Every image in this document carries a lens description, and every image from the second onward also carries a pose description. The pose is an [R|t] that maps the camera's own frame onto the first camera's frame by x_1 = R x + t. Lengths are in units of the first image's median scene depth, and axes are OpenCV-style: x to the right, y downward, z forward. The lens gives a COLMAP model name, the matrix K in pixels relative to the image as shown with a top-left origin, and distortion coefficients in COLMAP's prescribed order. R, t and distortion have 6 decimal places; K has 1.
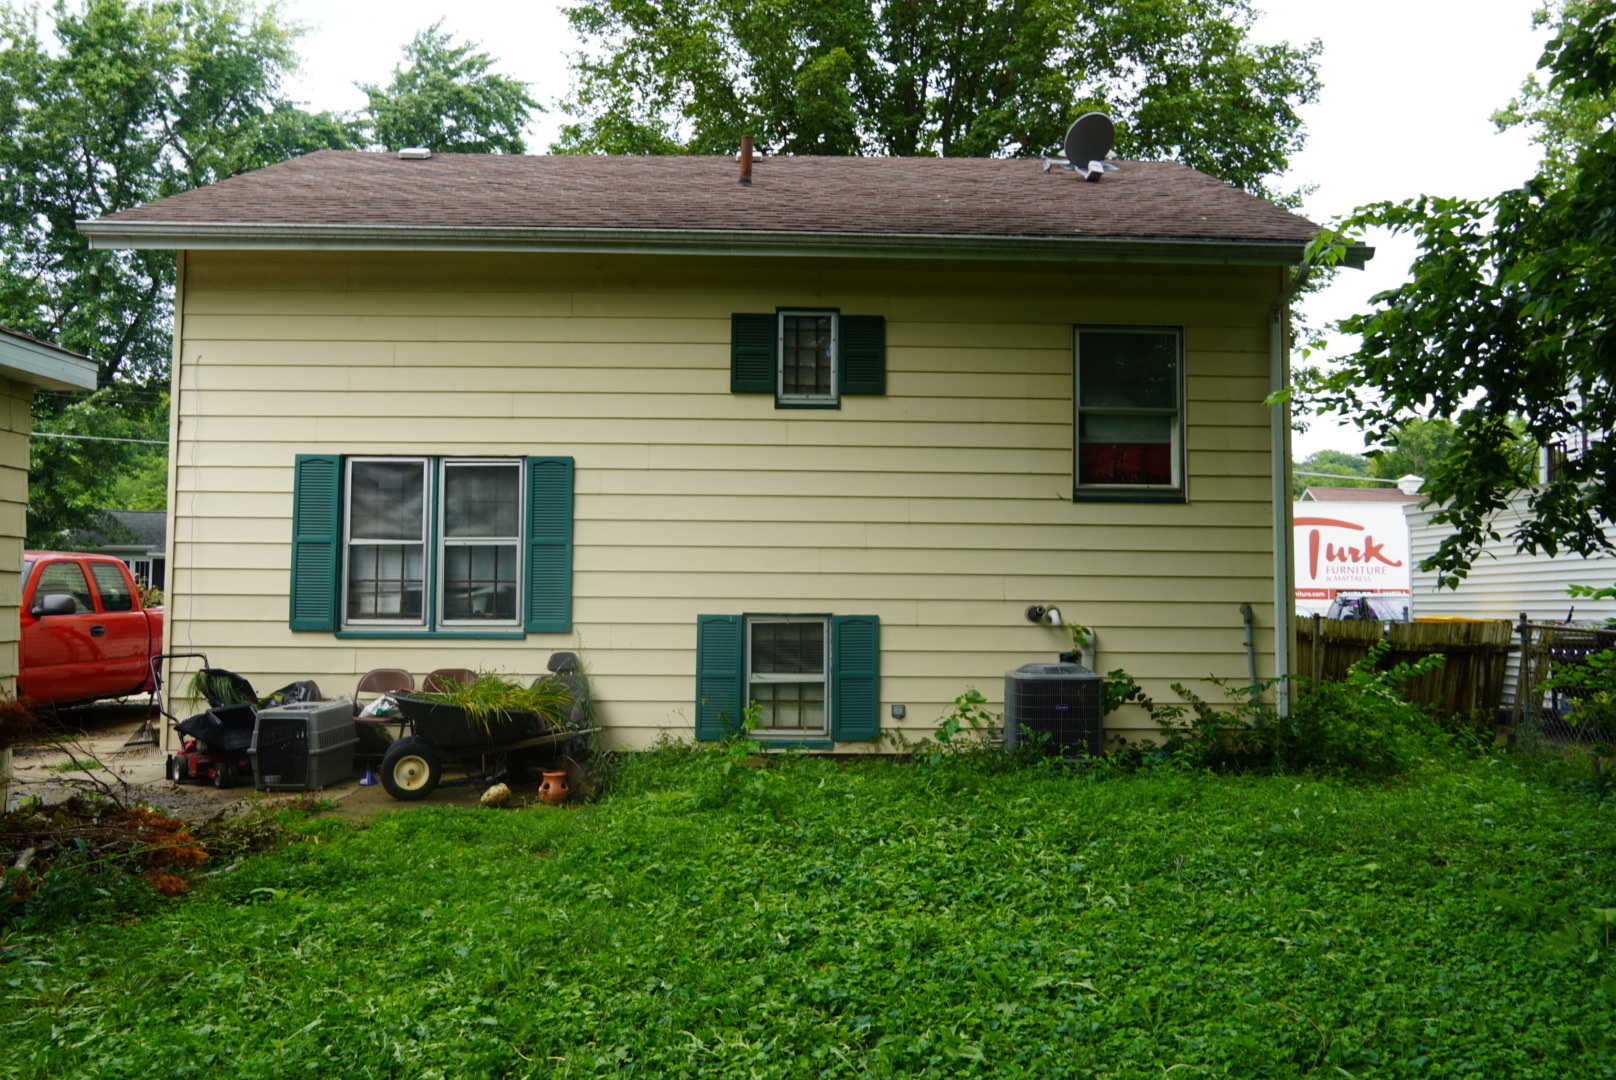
lens RADIAL K [[1302.5, 0, 810.0], [0, 1302.5, 537.2], [0, 0, 1]] dist [-0.005548, 0.050391]
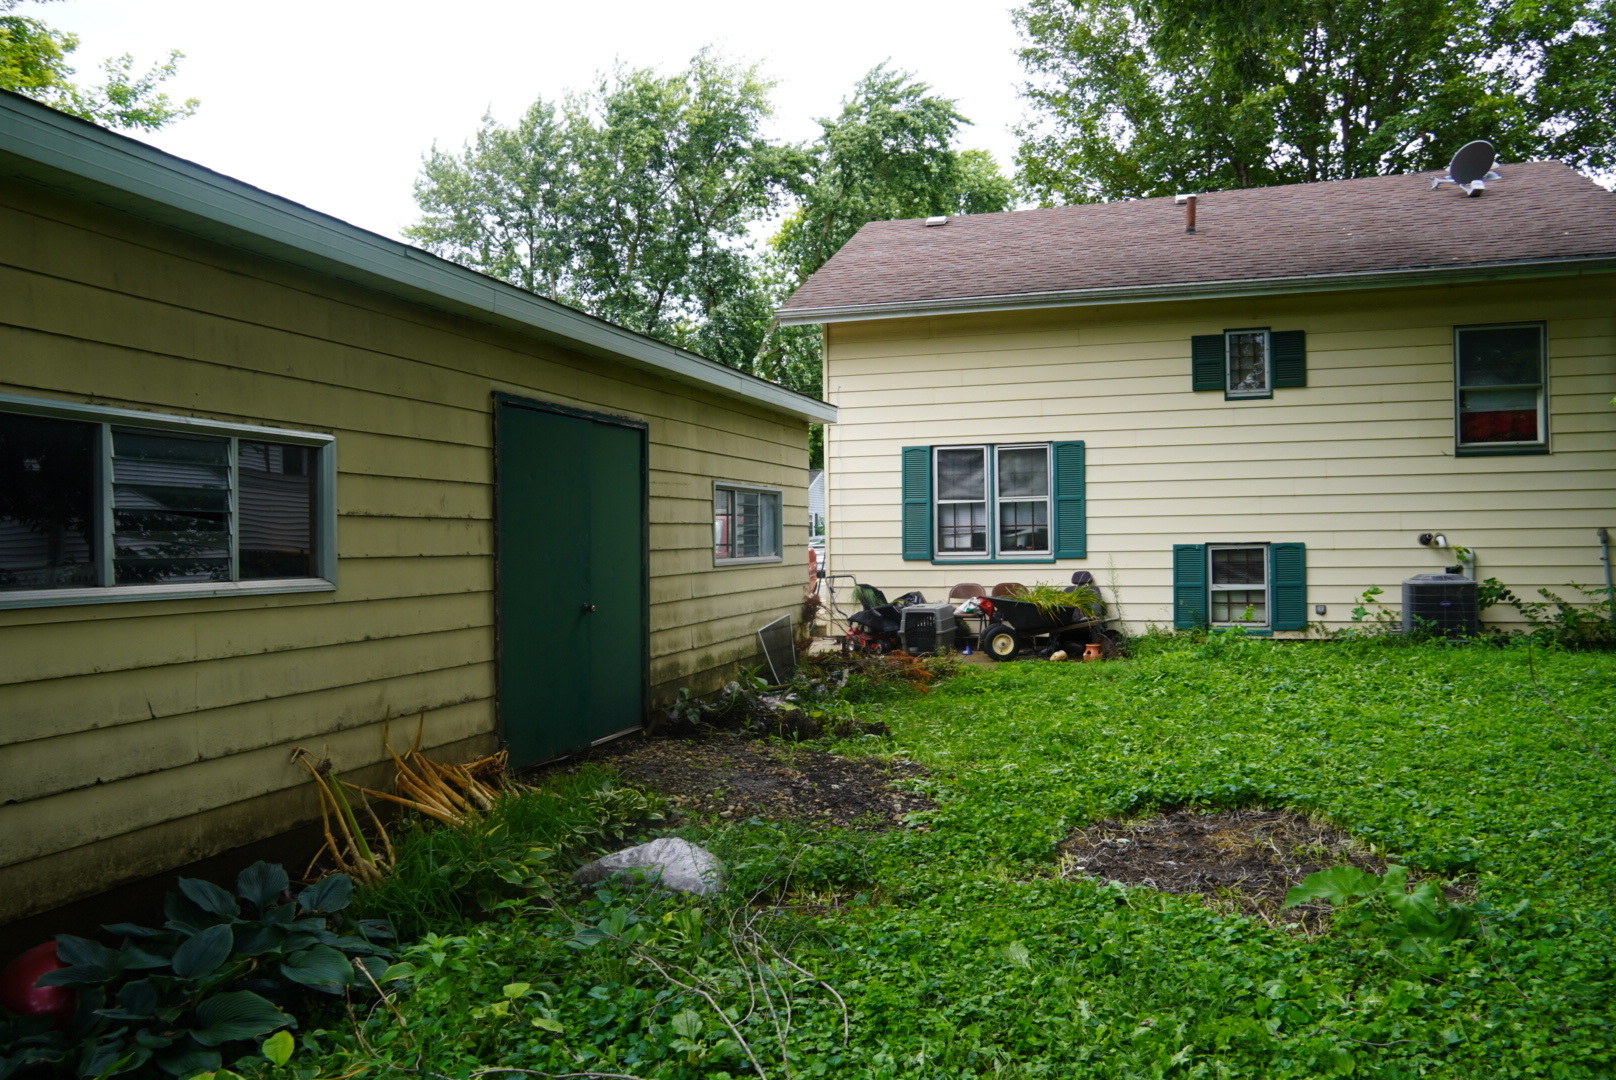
lens RADIAL K [[1302.5, 0, 806.9], [0, 1302.5, 536.5], [0, 0, 1]] dist [-0.005548, 0.050391]
pose [[0.958595, -0.021898, -0.283930, -0.064425], [0.033701, 0.998756, 0.036751, -0.017404], [0.282772, -0.044798, 0.958140, -0.518185]]
